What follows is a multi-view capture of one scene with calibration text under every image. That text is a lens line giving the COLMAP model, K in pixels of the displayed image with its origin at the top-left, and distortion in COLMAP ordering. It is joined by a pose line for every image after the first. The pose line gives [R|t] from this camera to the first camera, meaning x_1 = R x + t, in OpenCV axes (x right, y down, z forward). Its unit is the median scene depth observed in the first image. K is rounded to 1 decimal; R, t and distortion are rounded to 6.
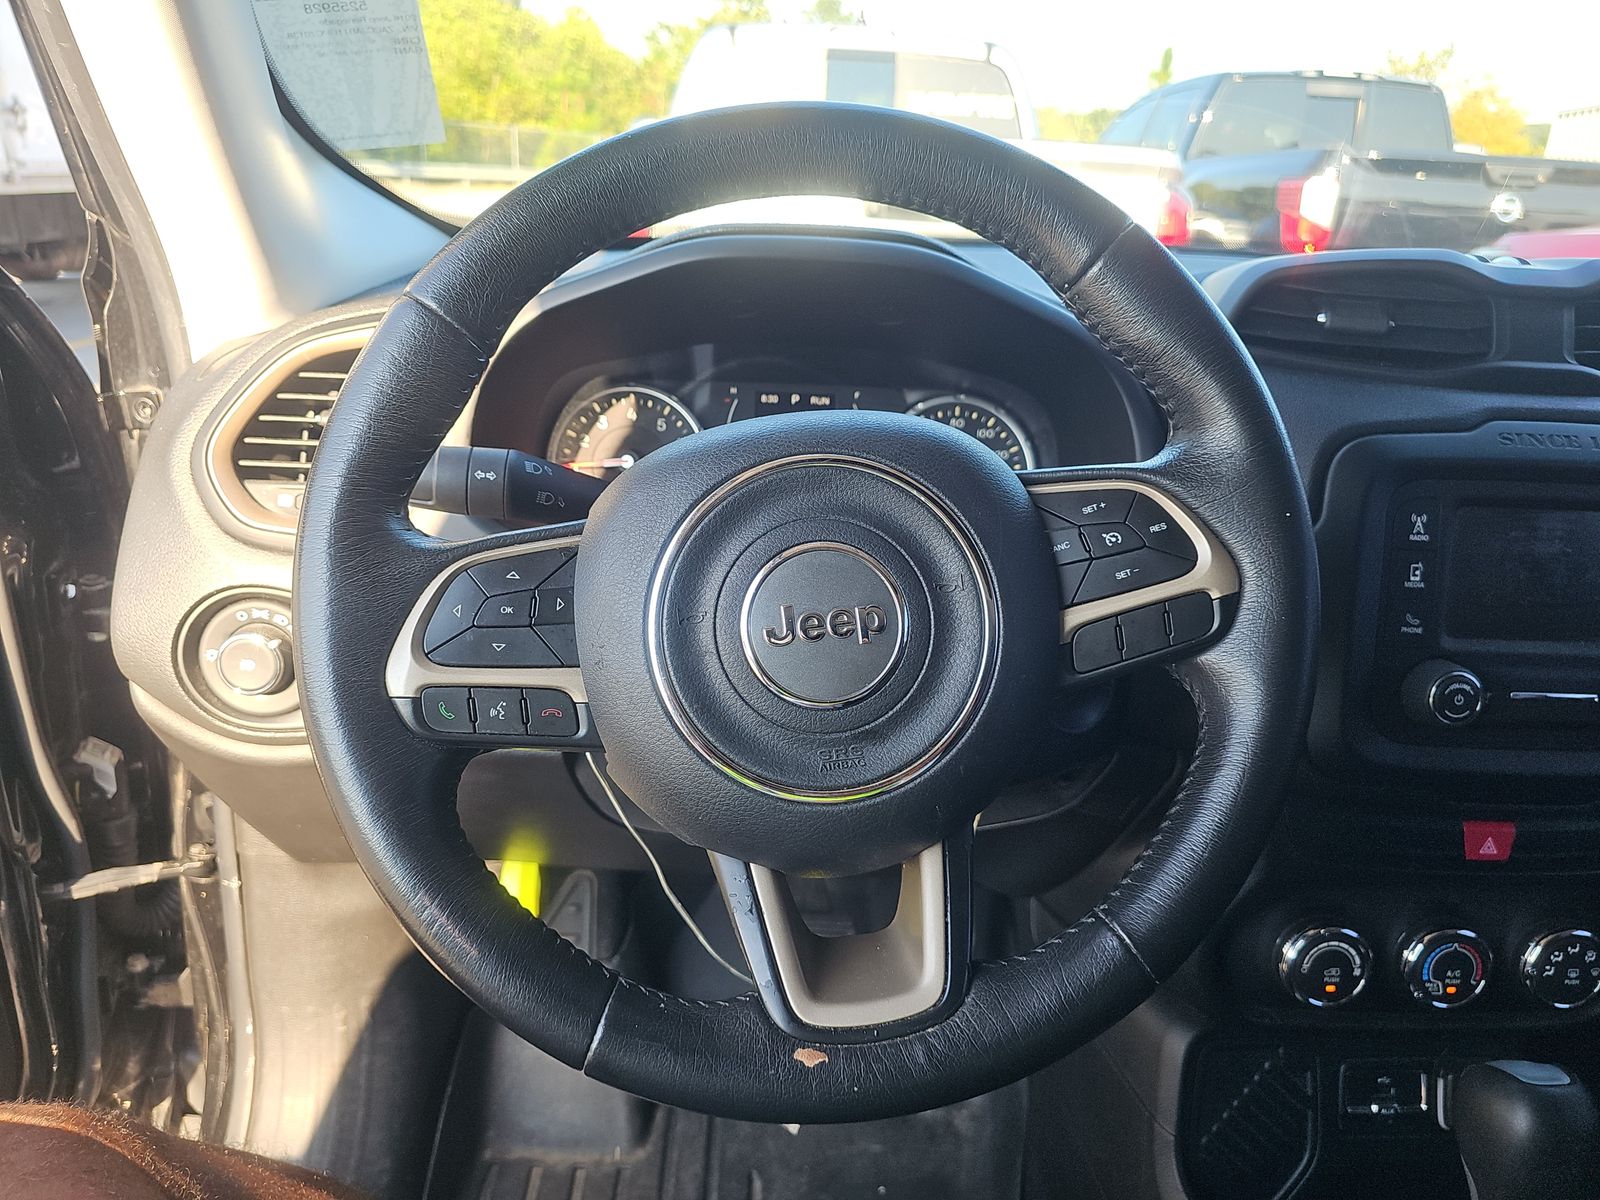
lens RADIAL K [[1066.3, 0, 786.6], [0, 1066.3, 618.9], [0, 0, 1]] dist [0.061332, -0.056170]
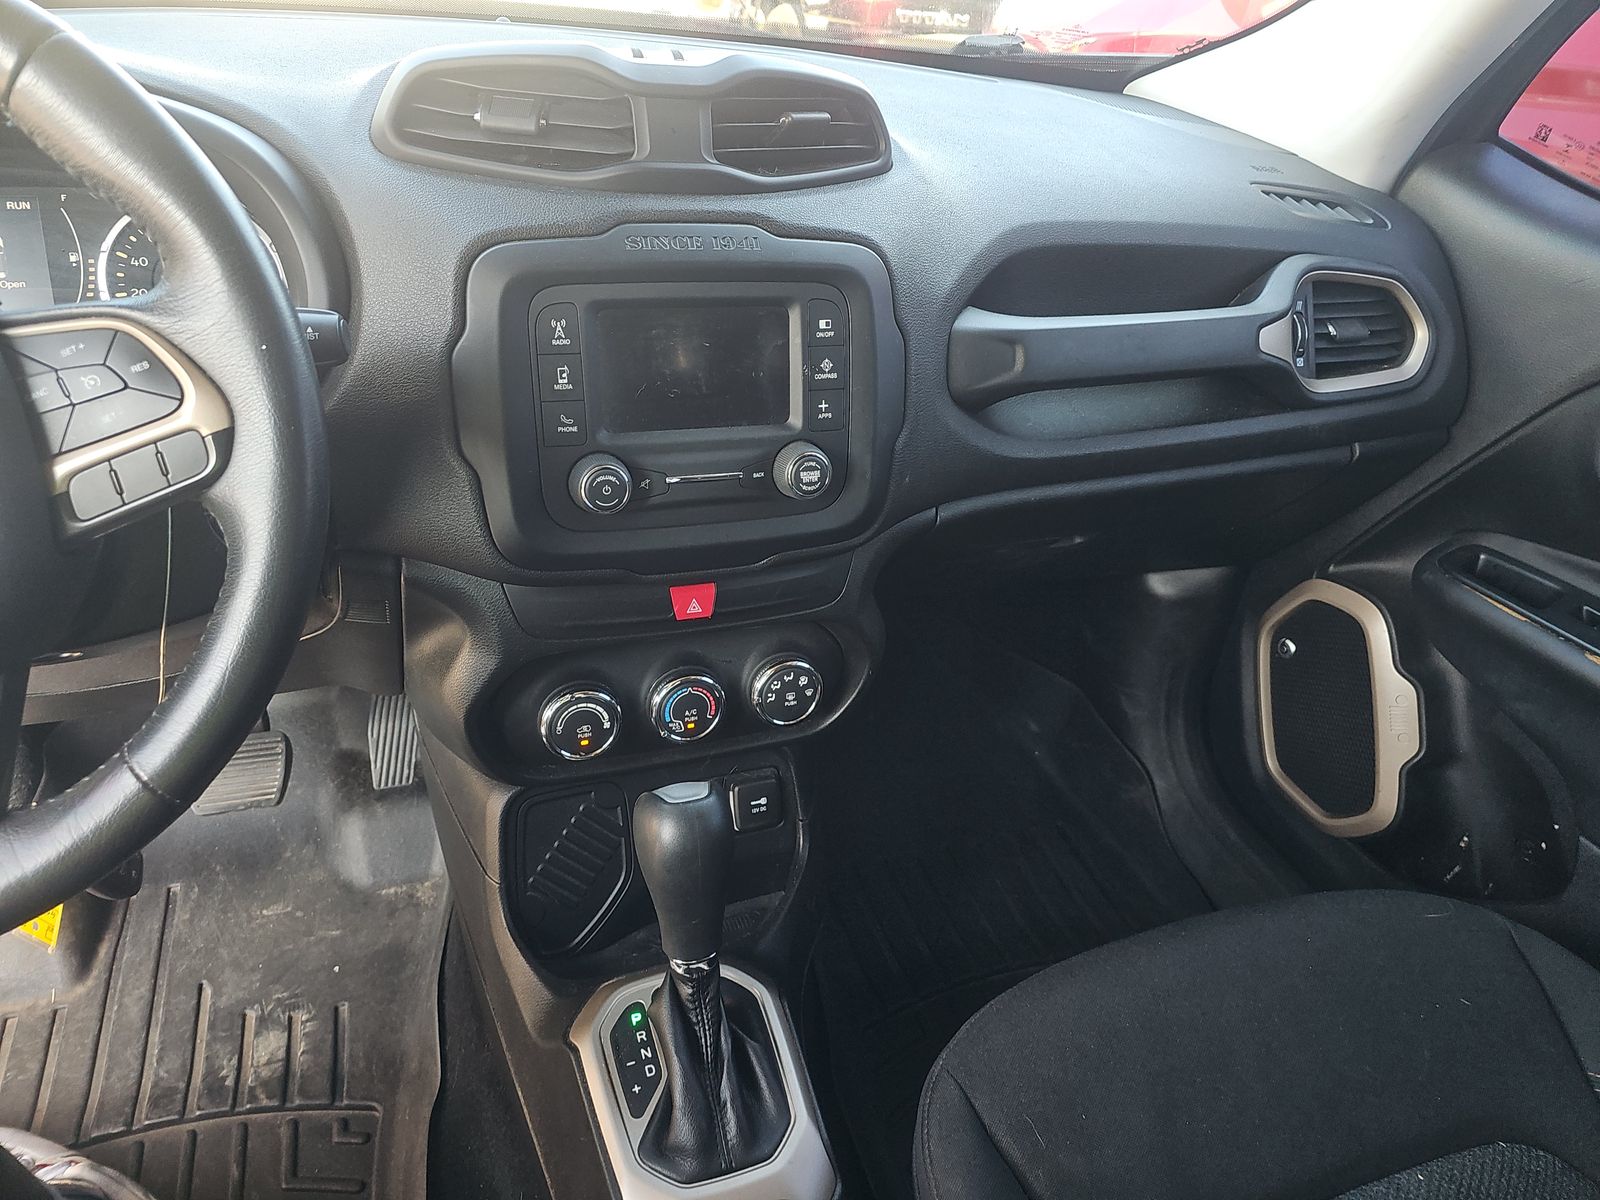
lens RADIAL K [[1066.3, 0, 786.6], [0, 1066.3, 618.9], [0, 0, 1]] dist [0.061332, -0.056170]
pose [[0.957225, -0.135245, 0.255792, 0.372985], [0.078128, 0.972012, 0.221562, -0.019930], [-0.278597, -0.192100, 0.941000, -0.094255]]
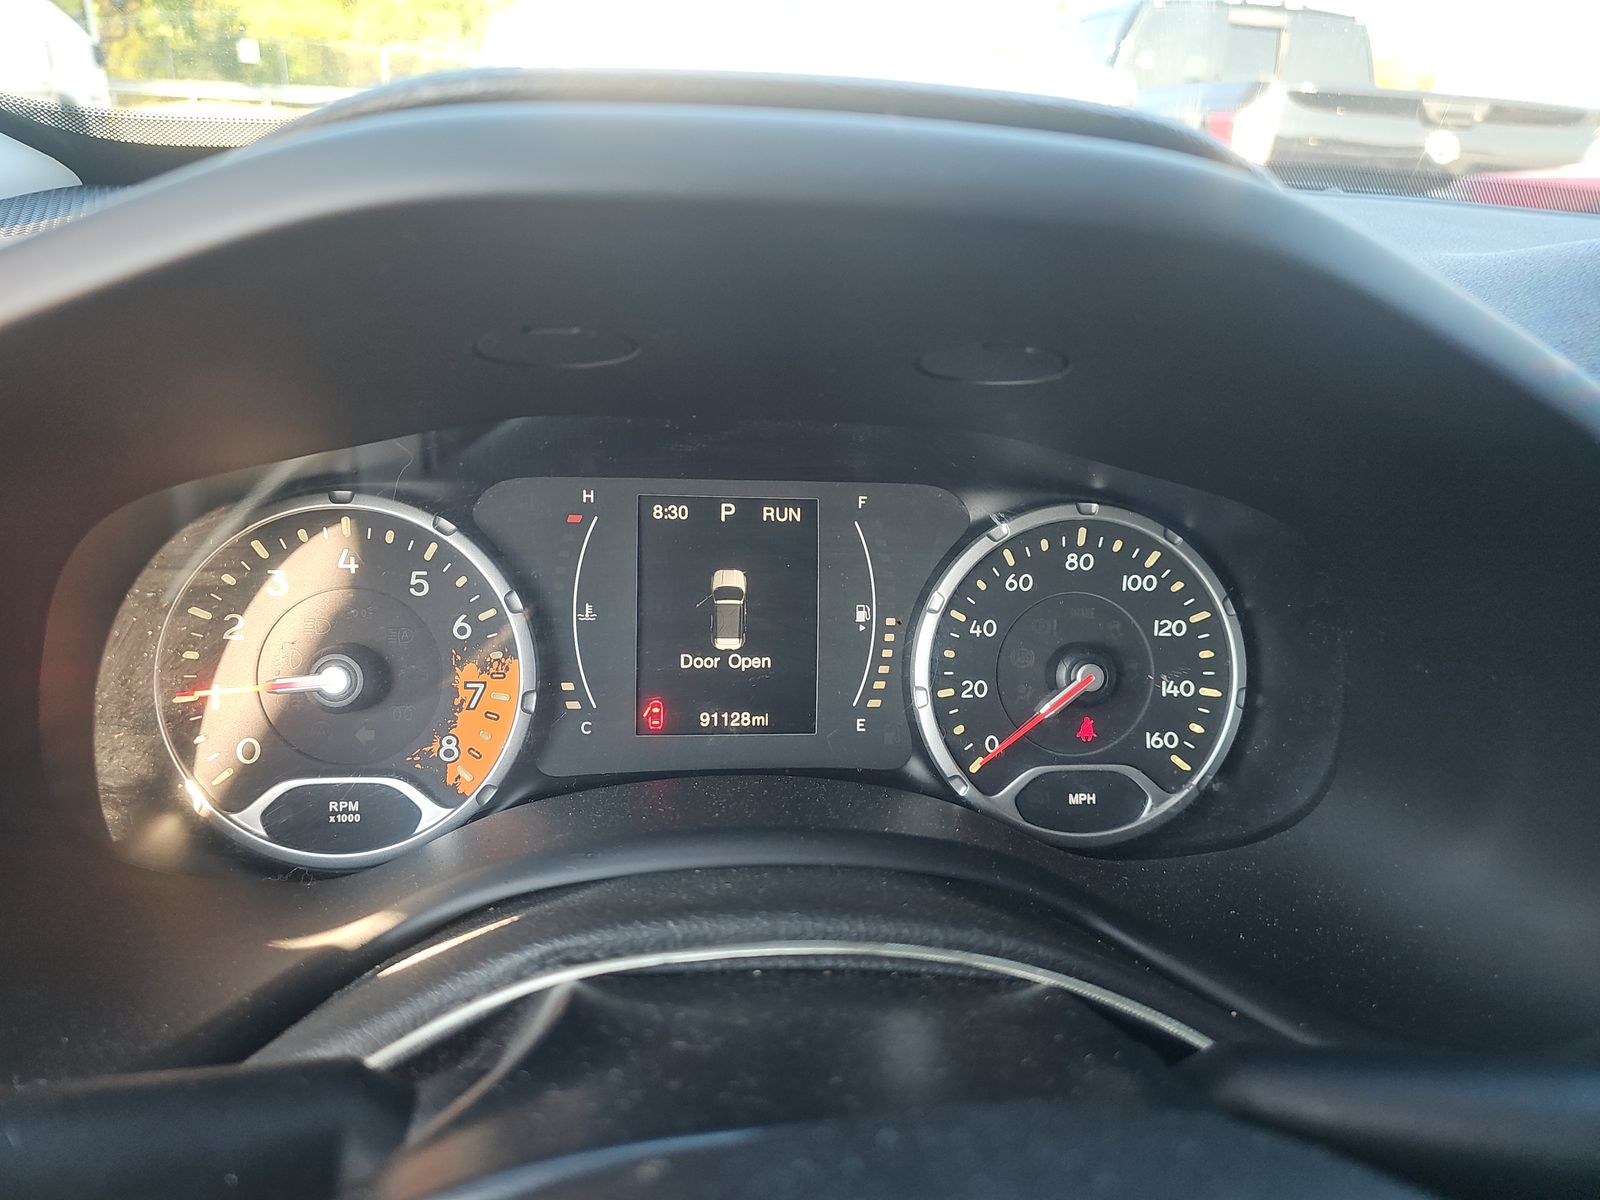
lens RADIAL K [[1091.6, 0, 800.0], [0, 1091.6, 600.0], [0, 0, 1]] dist [0.000932, -0.001399]
pose [[0.994201, -0.028306, 0.103745, -0.010469], [0.024645, 0.999033, 0.036399, -0.188058], [-0.104676, -0.033631, 0.993938, 0.547610]]
